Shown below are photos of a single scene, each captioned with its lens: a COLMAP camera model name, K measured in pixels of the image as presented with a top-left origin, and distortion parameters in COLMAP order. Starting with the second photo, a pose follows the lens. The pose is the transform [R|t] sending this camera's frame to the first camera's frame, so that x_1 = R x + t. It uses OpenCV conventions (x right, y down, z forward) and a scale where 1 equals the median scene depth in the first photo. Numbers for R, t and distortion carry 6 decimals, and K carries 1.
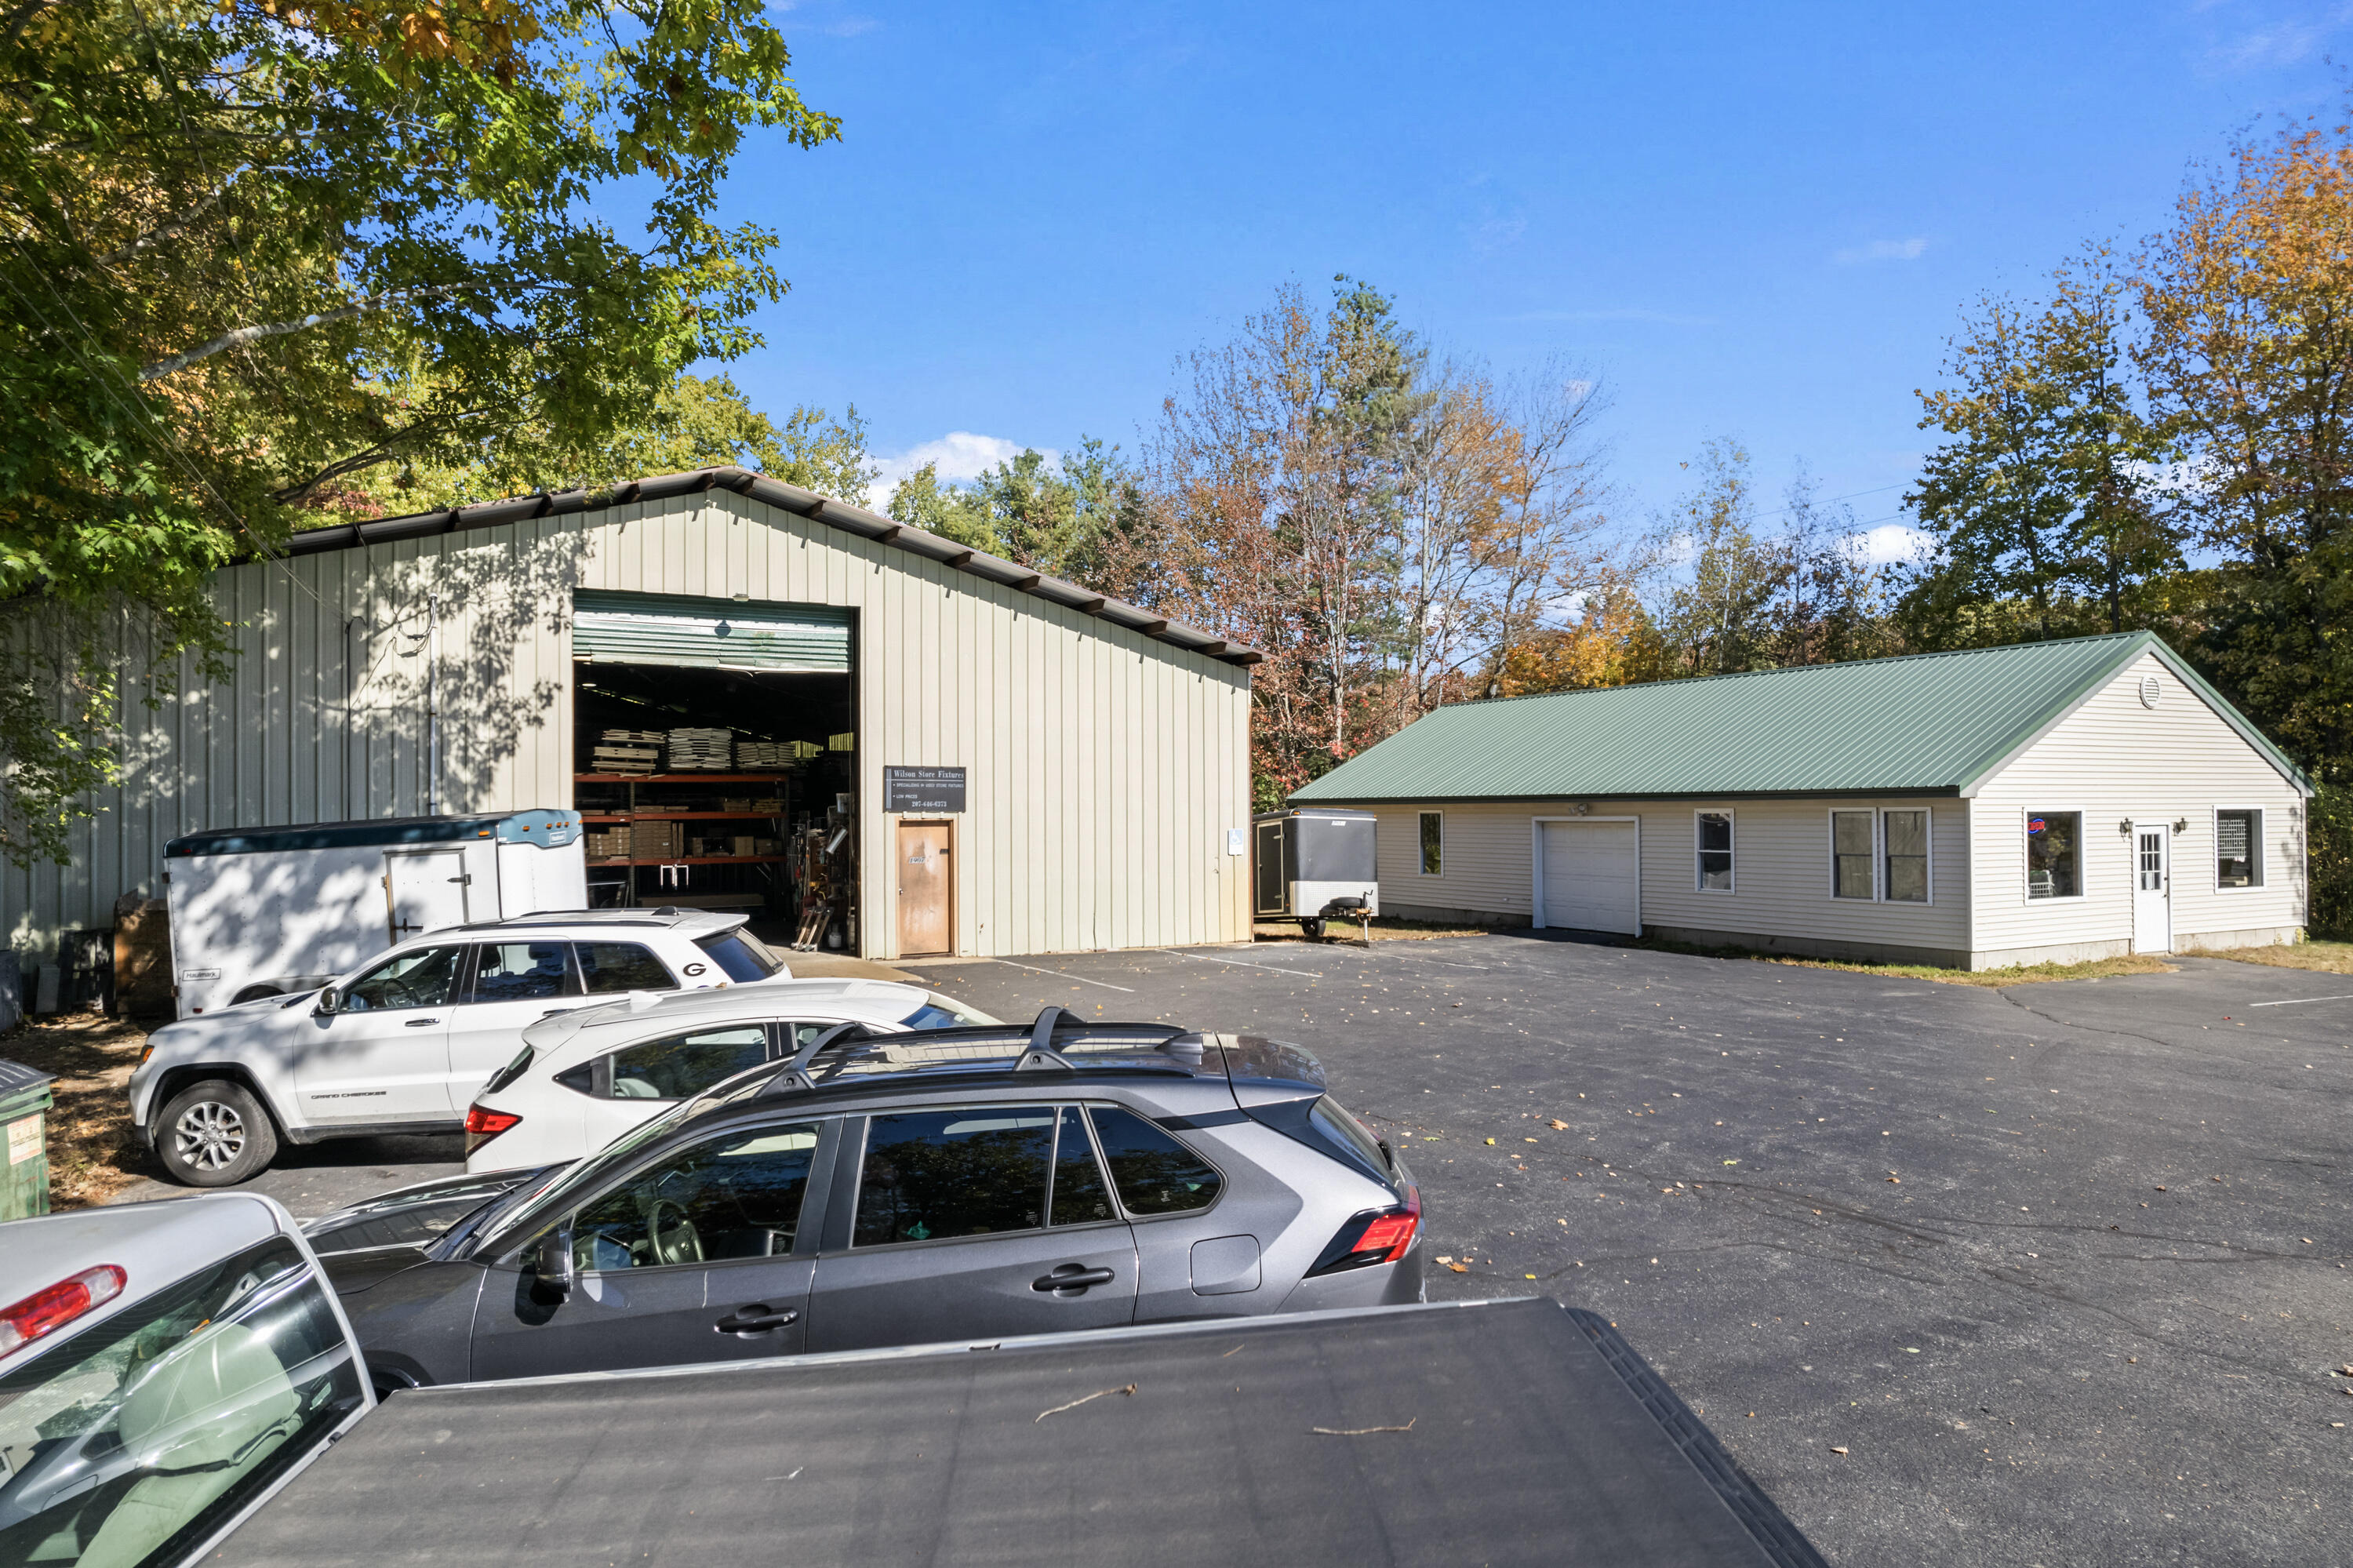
lens RADIAL K [[1490.8, 0, 1156.6], [0, 1490.8, 809.9], [0, 0, 1]] dist [-0.045920, 0.001887]
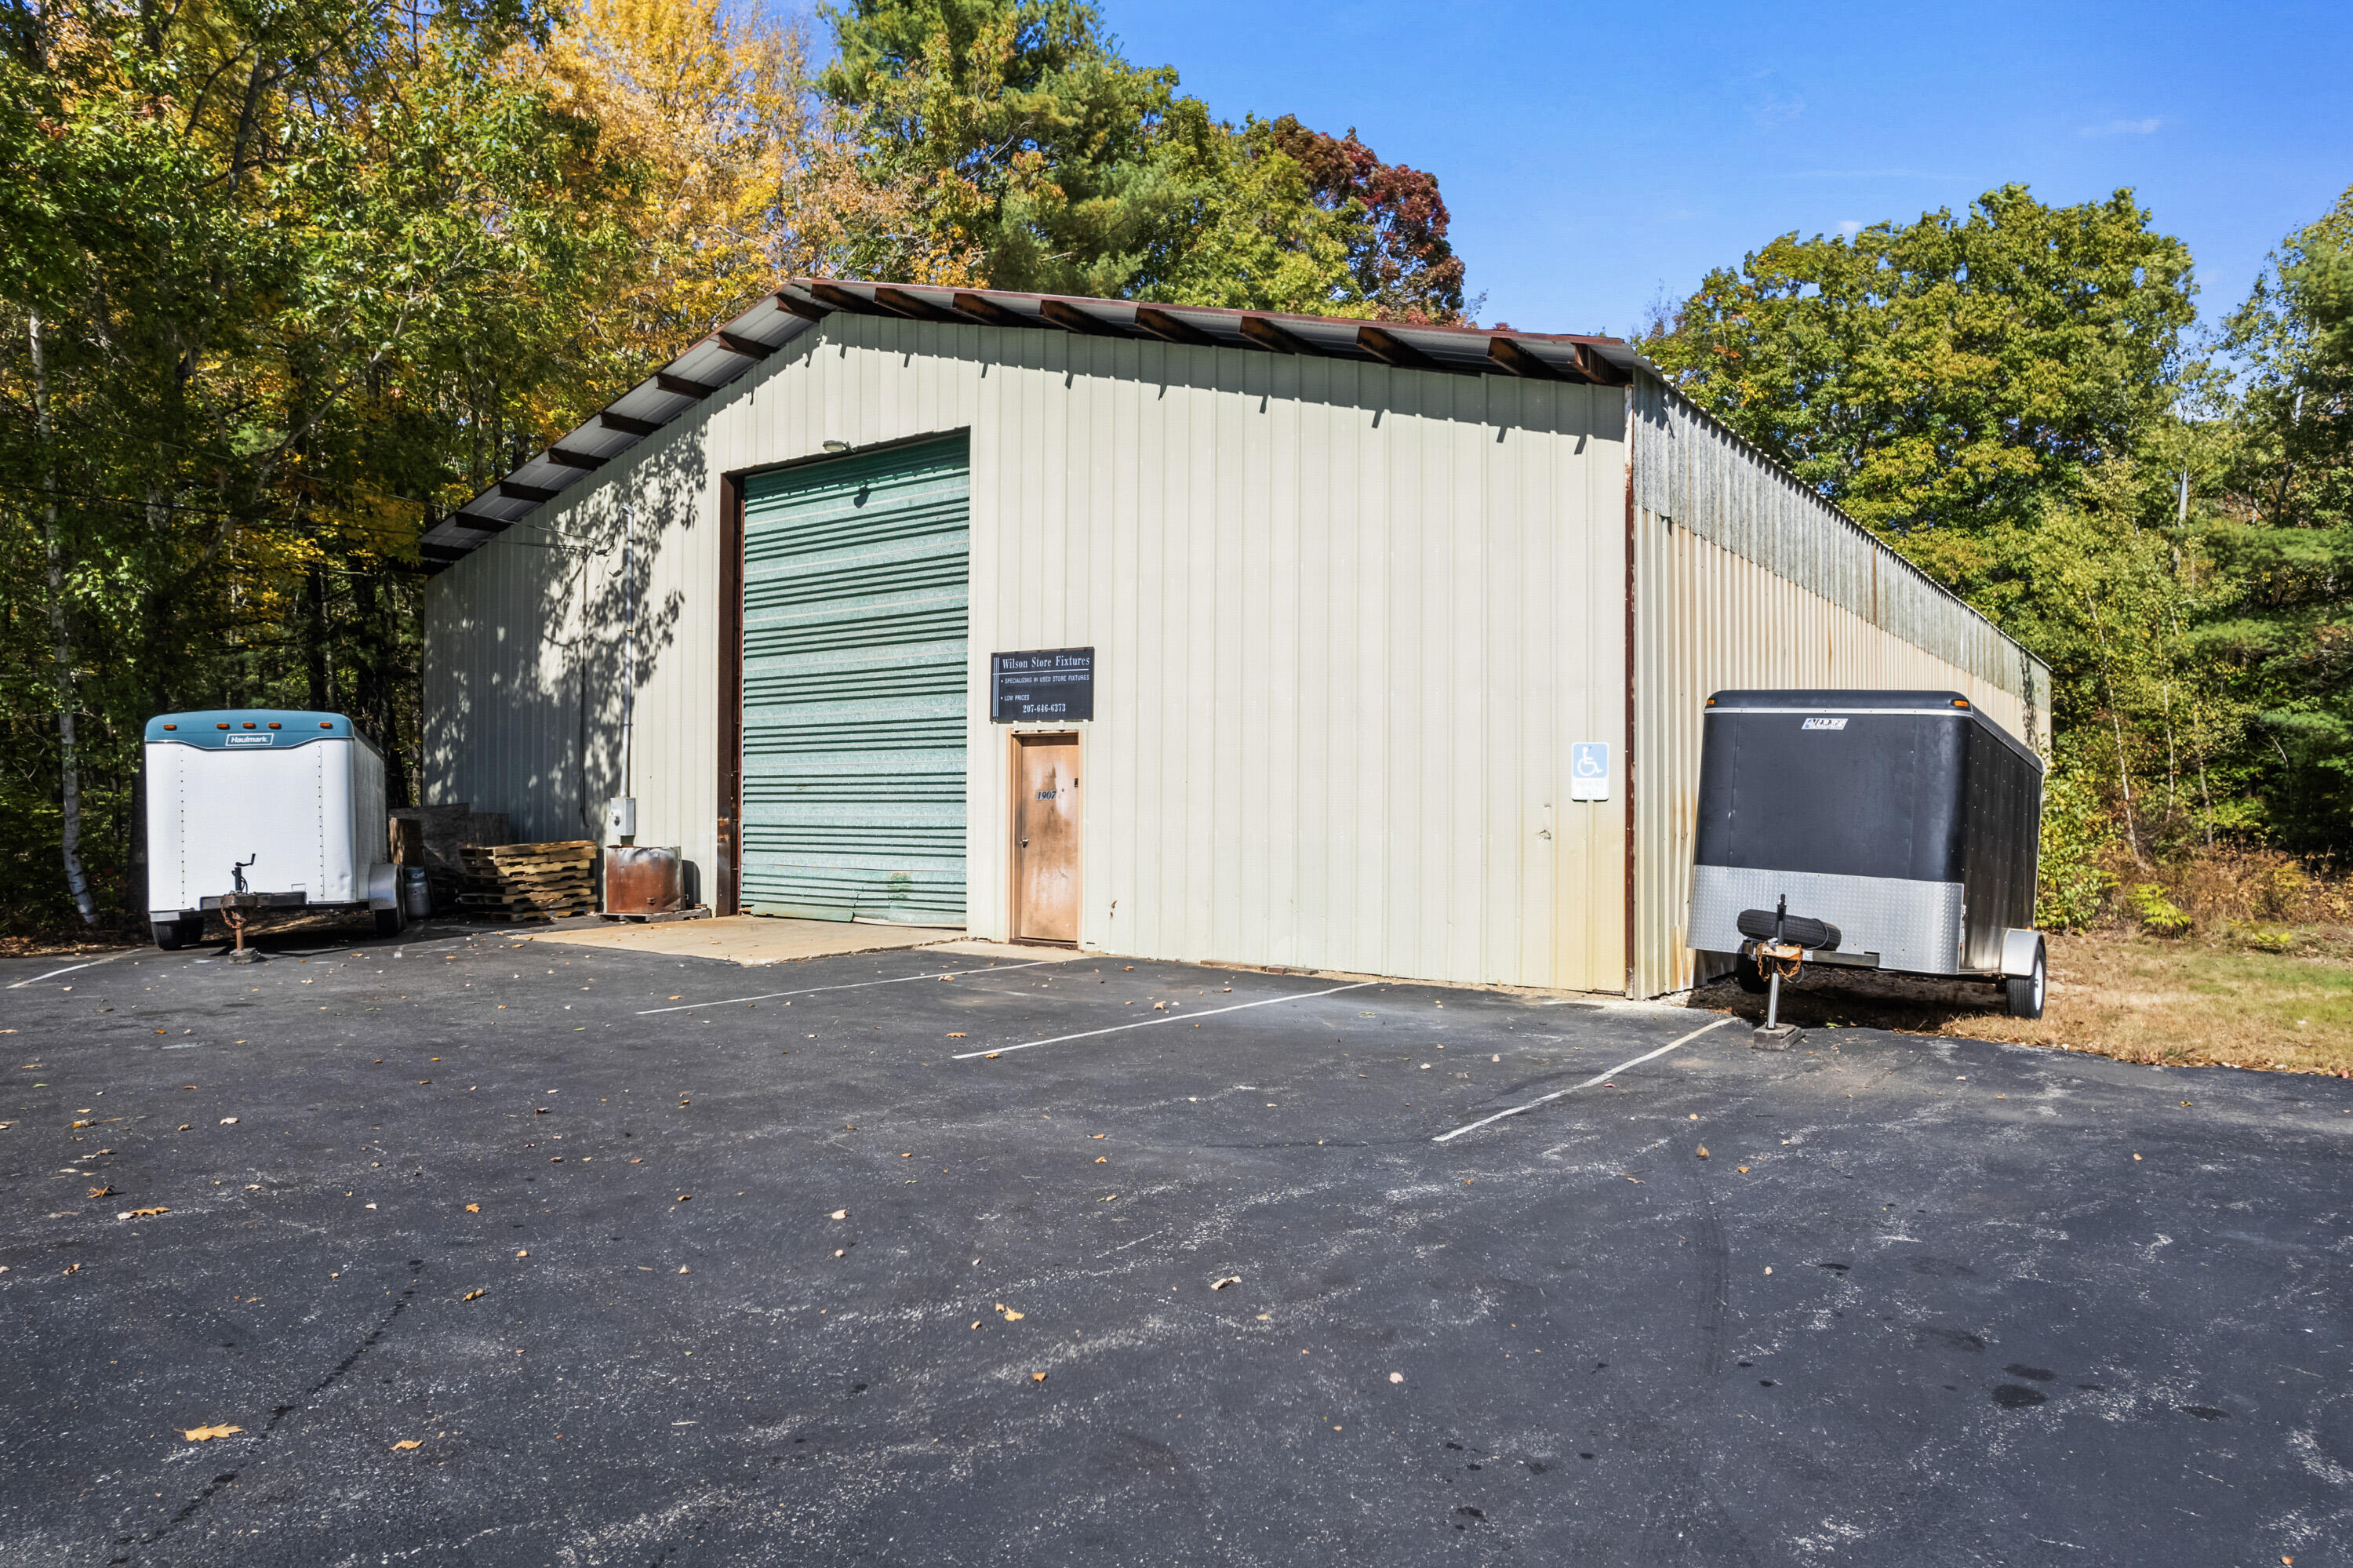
lens RADIAL K [[1490.8, 0, 1156.6], [0, 1490.8, 809.9], [0, 0, 1]] dist [-0.045920, 0.001887]
pose [[0.414478, -0.006861, -0.910033, 0.453639], [0.001988, 0.999976, -0.006634, 0.044430], [0.910057, 0.000940, 0.414482, 0.785198]]
